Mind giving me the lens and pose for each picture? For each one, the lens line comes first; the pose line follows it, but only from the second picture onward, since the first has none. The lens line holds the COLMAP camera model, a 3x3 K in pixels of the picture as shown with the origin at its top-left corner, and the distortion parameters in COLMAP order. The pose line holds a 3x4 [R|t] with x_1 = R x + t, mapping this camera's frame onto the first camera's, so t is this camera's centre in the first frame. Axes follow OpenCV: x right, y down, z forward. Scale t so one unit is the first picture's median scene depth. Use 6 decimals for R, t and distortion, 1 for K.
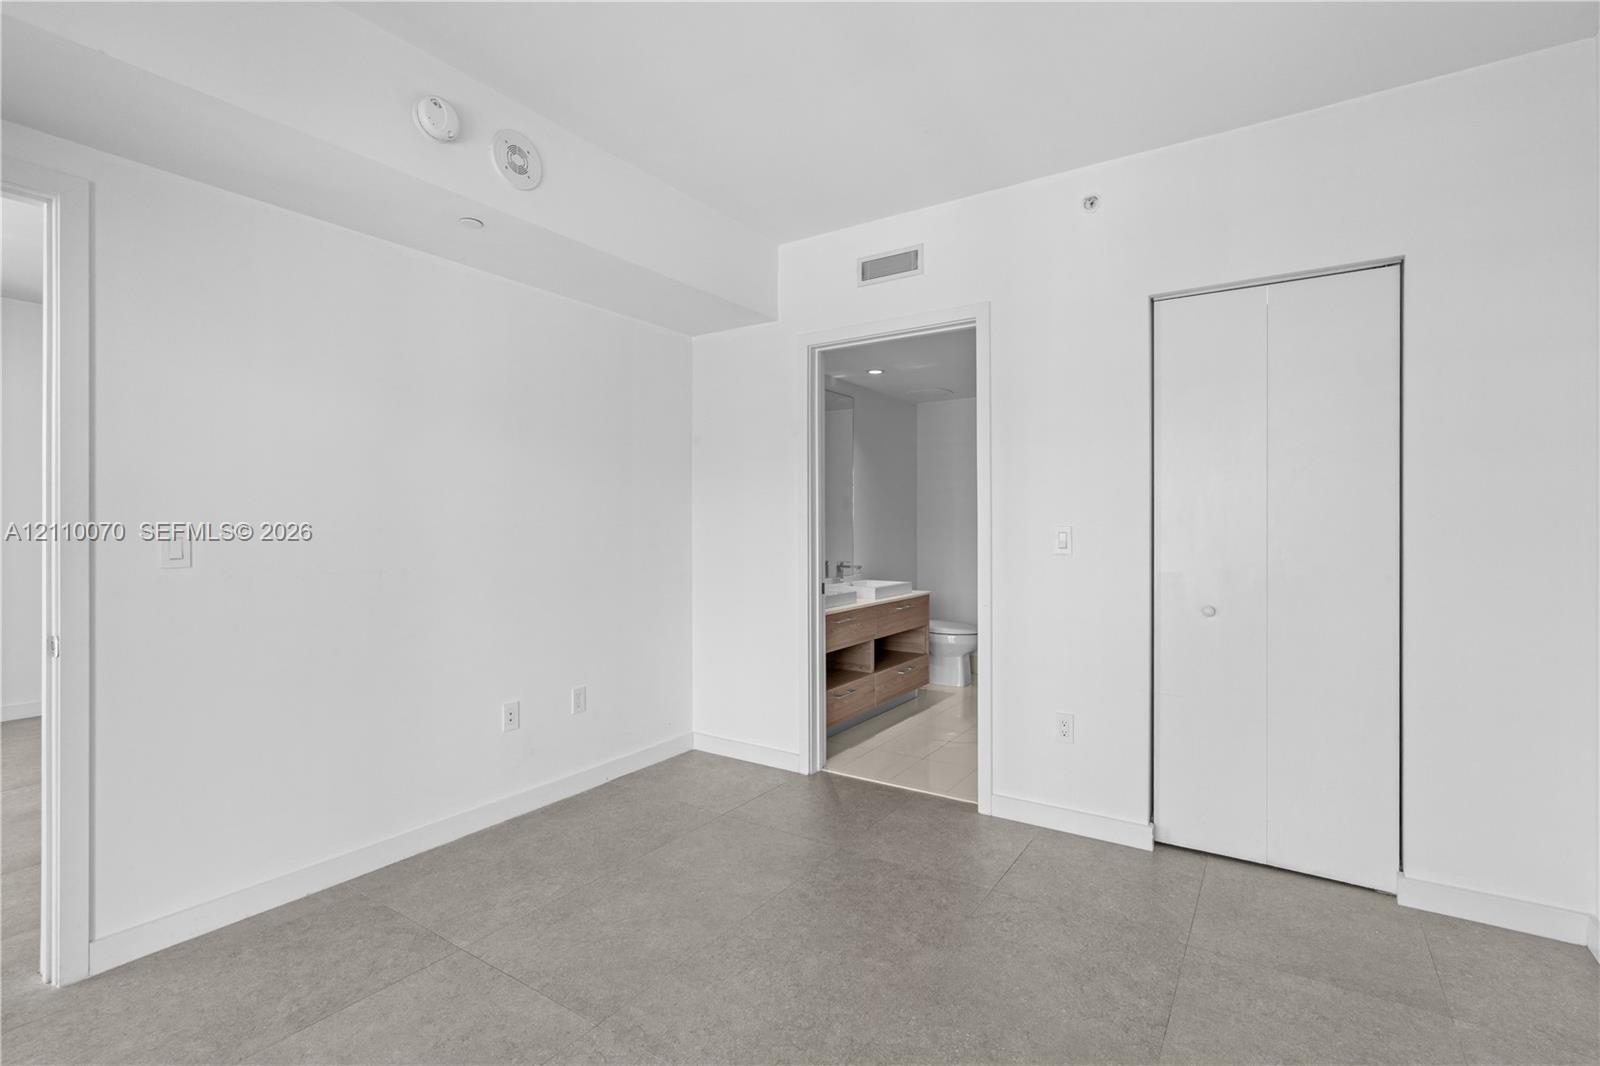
lens RADIAL K [[737.9, 0, 811.4], [0, 737.9, 526.3], [0, 0, 1]] dist [-0.008663, 0.003884]
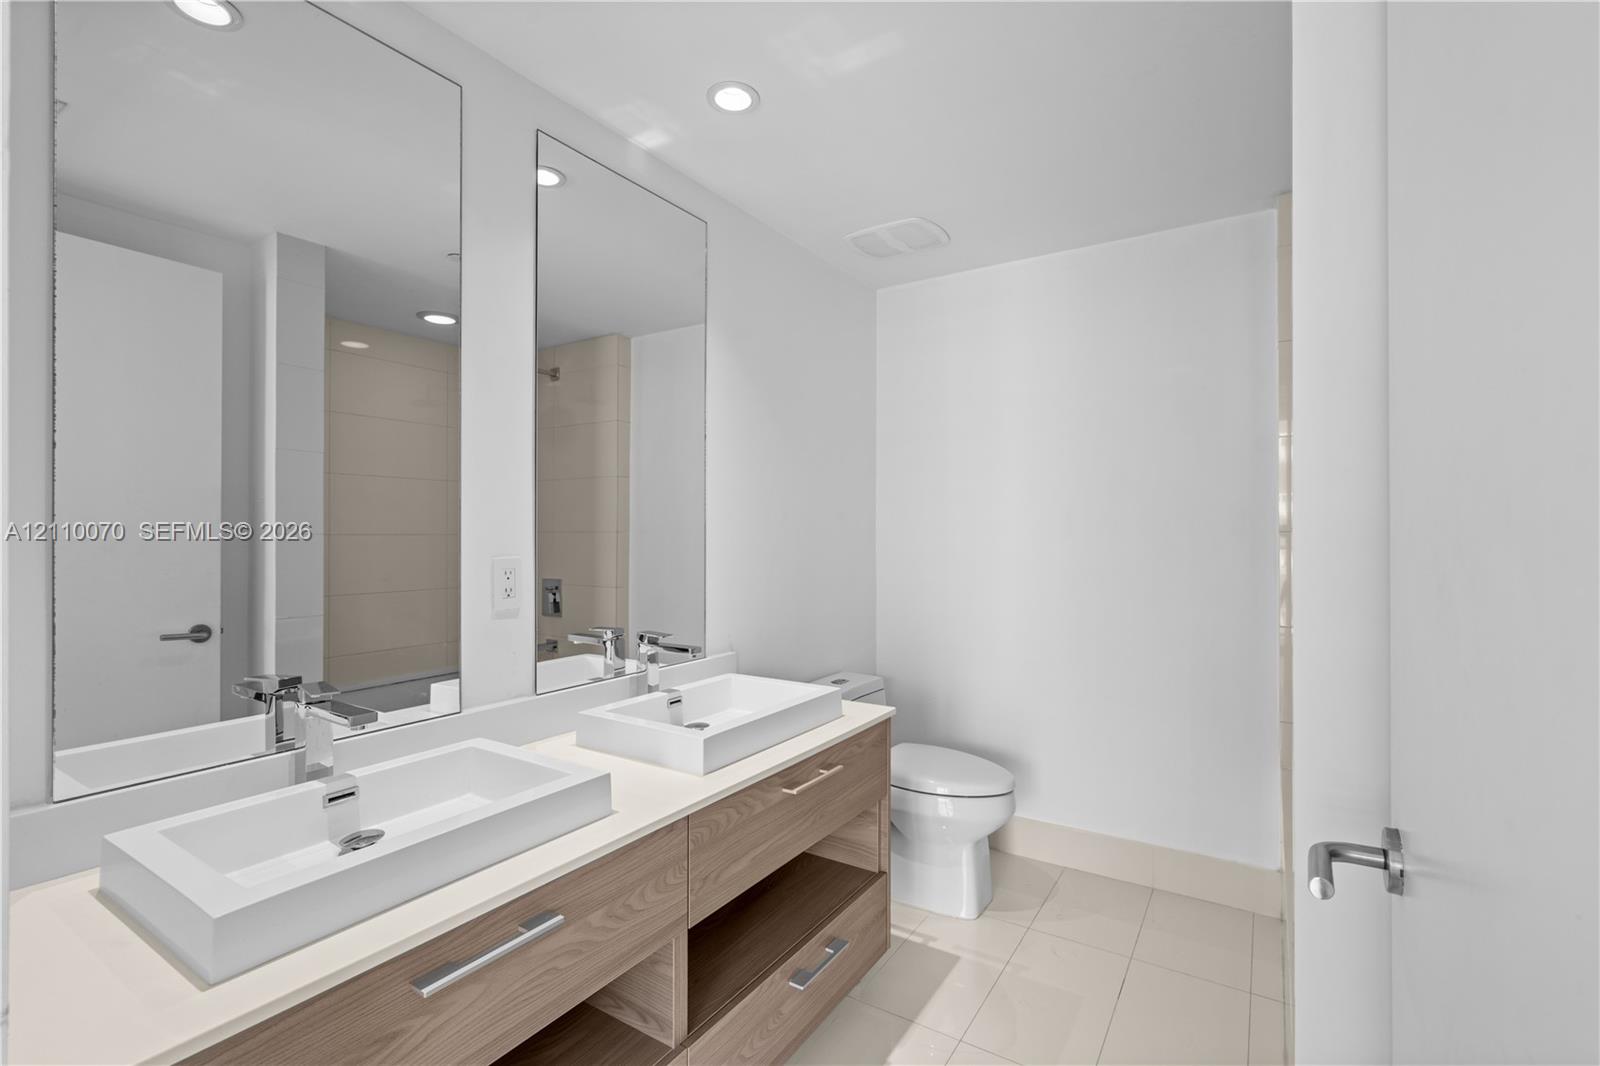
lens RADIAL K [[729.4, 0, 810.2], [0, 729.4, 543.2], [0, 0, 1]] dist [-0.003434, 0.000493]
pose [[0.999928, -0.000955, 0.011973, 0.107048], [0.000915, 0.999994, 0.003315, 0.001486], [-0.011976, -0.003304, 0.999923, 0.586192]]
